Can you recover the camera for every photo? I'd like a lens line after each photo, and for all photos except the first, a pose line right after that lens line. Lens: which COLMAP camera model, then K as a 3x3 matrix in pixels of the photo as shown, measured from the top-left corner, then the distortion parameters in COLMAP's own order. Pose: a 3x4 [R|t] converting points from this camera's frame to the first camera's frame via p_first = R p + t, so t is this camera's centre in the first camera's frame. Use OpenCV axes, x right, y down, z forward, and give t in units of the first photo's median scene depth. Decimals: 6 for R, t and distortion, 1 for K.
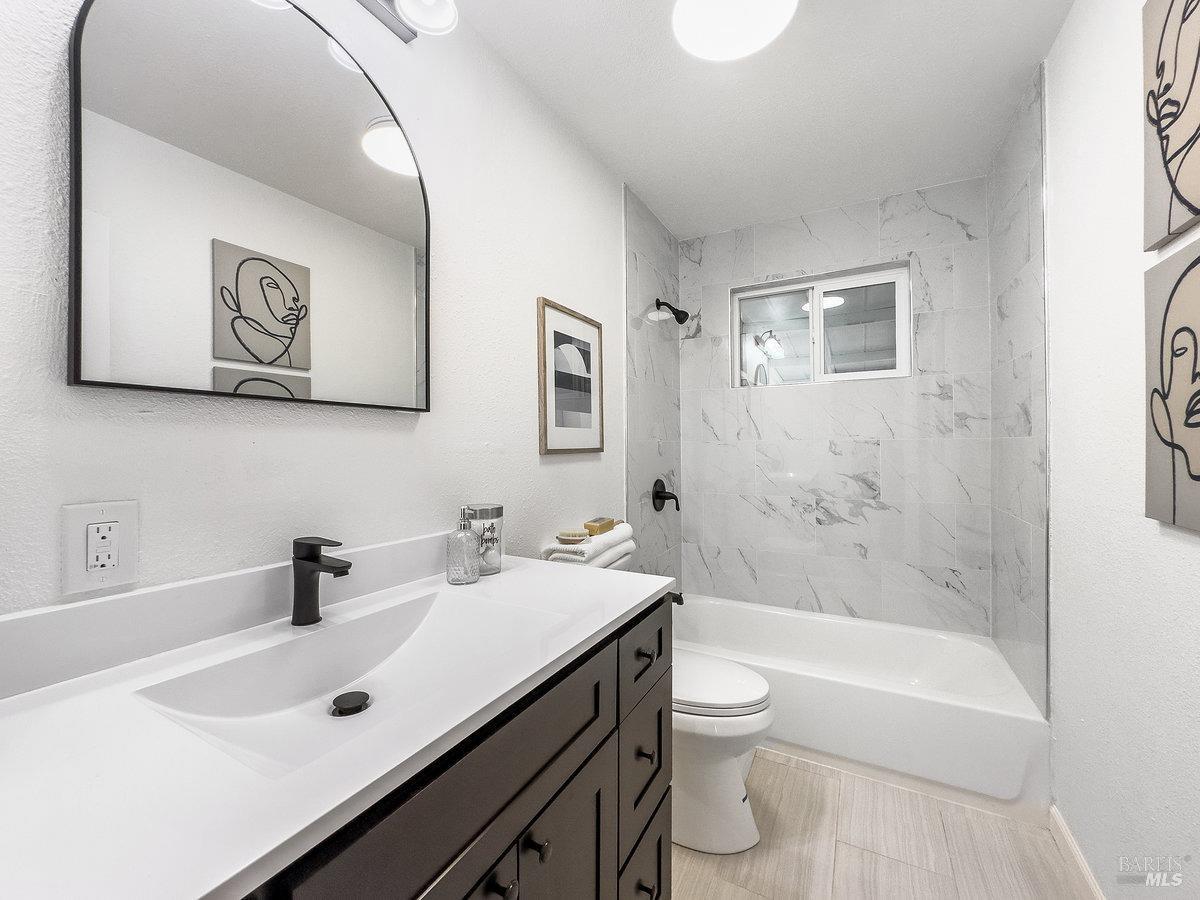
lens RADIAL K [[485.9, 0, 601.0], [0, 485.9, 444.2], [0, 0, 1]] dist [-0.001697, -0.000175]
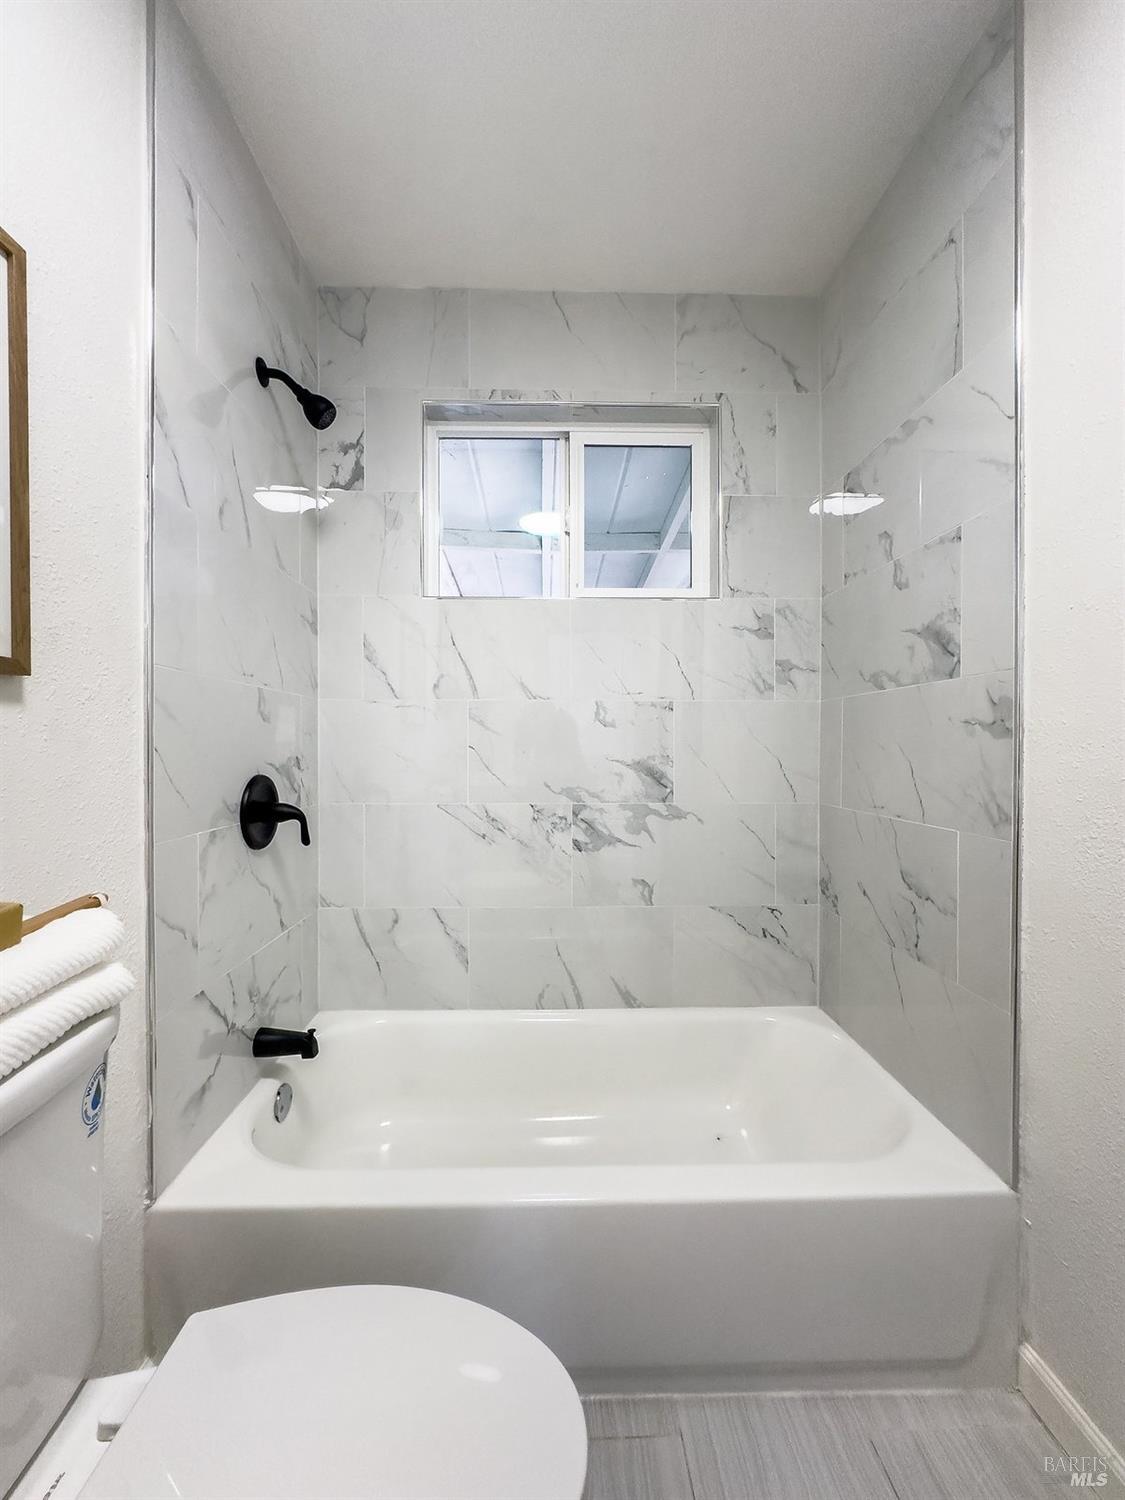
lens RADIAL K [[607.4, 0, 566.4], [0, 607.4, 747.6], [0, 0, 1]] dist [-0.001697, -0.000175]
pose [[0.862222, 0.008434, 0.506460, 0.085666], [-0.008294, 0.999962, -0.002532, 0.049820], [-0.506462, -0.002017, 0.862260, 0.420611]]
